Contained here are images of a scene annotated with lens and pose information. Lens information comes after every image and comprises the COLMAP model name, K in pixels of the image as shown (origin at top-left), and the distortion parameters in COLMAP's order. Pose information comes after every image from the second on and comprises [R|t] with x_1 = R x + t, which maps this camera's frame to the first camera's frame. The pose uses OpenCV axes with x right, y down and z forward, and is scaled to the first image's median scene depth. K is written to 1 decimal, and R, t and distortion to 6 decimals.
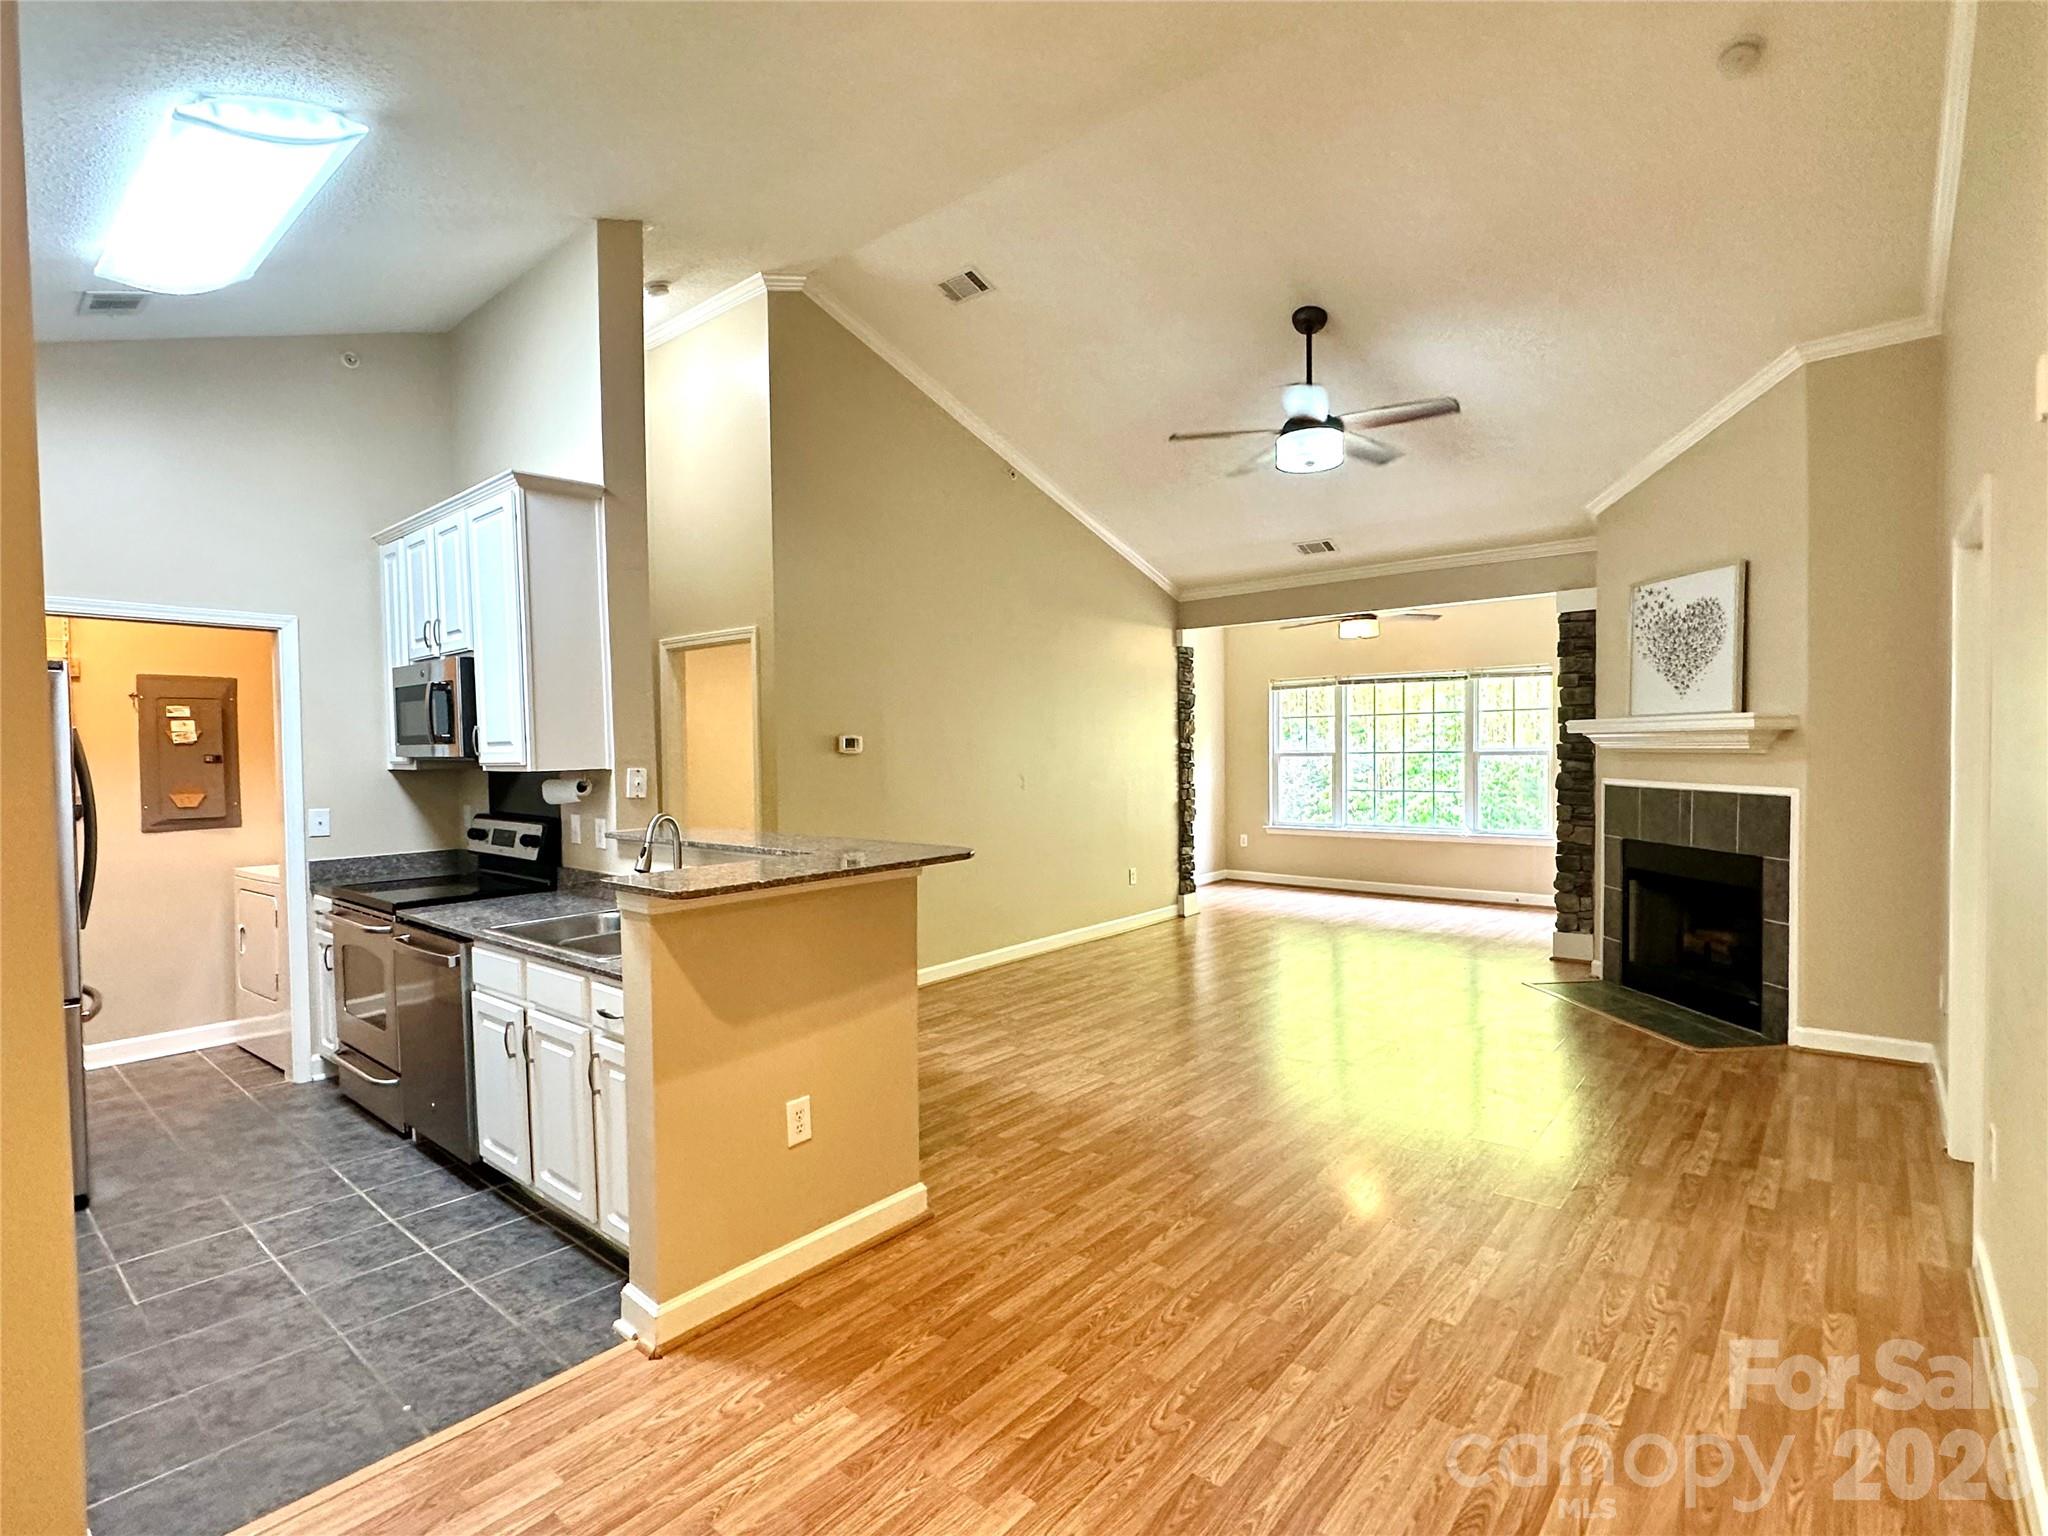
lens RADIAL K [[999.4, 0, 1025.3], [0, 999.4, 777.9], [0, 0, 1]] dist [-0.002814, 0.001418]
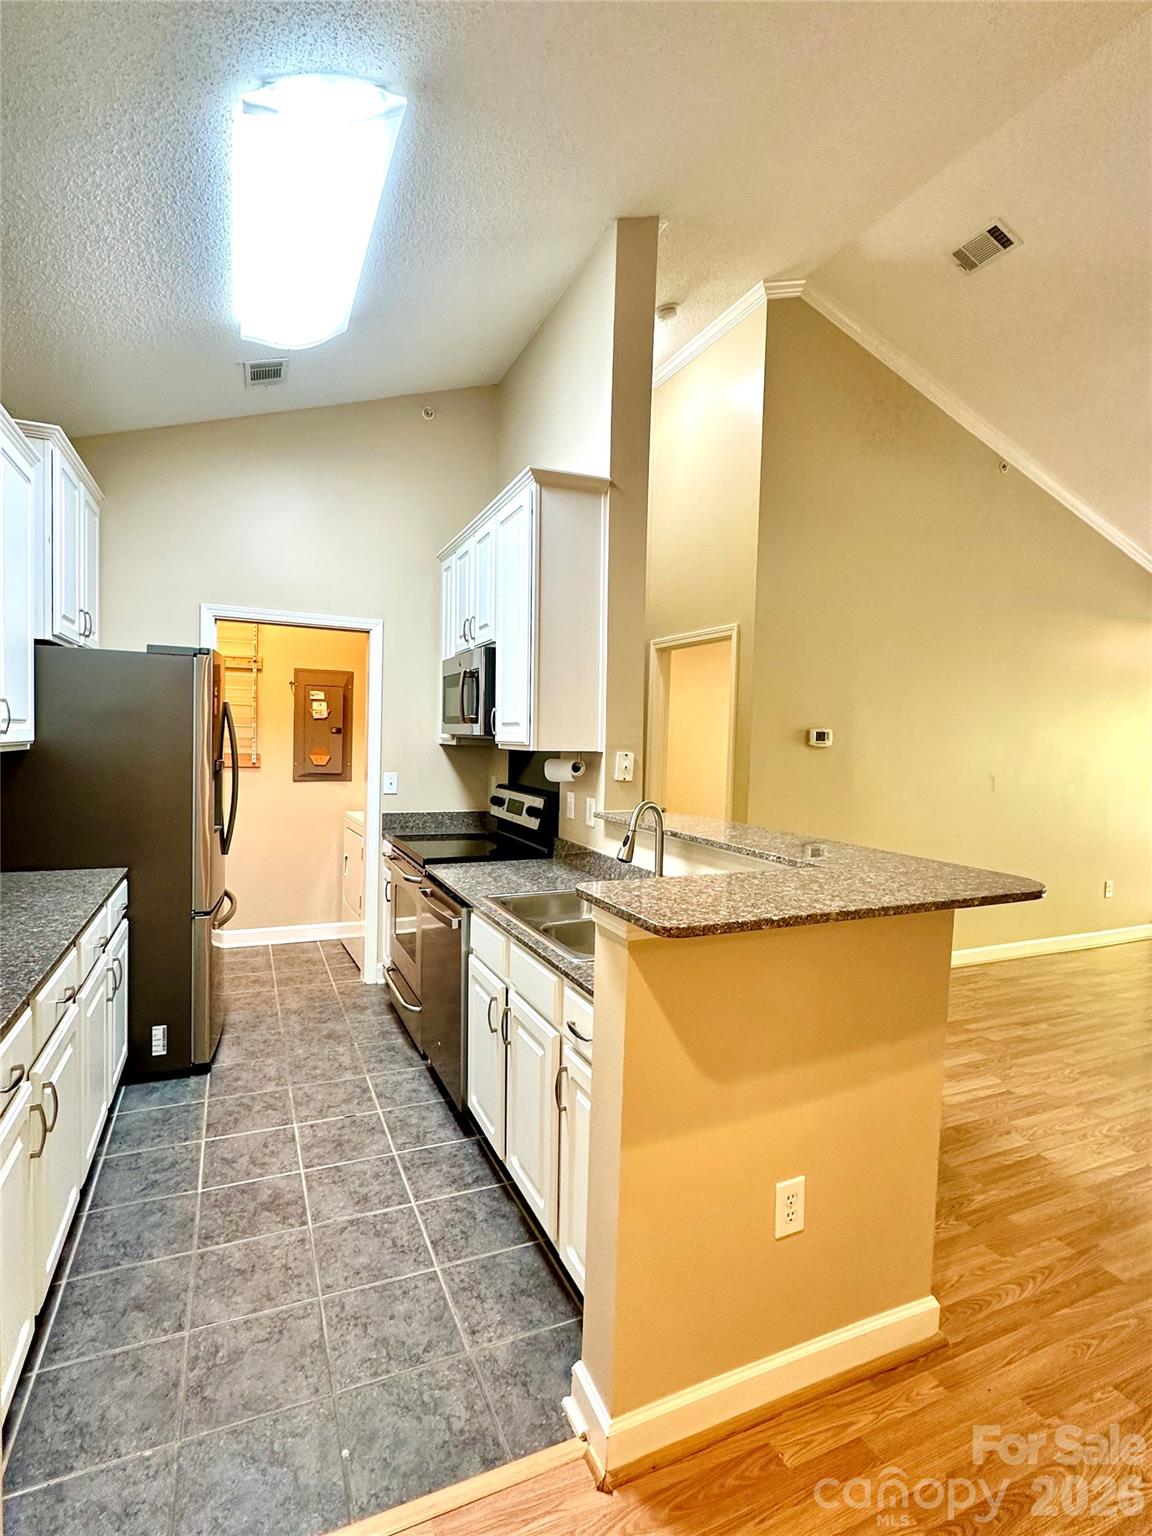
lens RADIAL K [[749.6, 0, 576.0], [0, 749.6, 768.0], [0, 0, 1]] dist [-0.002814, 0.001418]
pose [[0.903798, 0.055423, -0.424355, -0.104712], [-0.052784, 0.998444, 0.017983, -0.004721], [0.424691, 0.006146, 0.905318, 0.275941]]
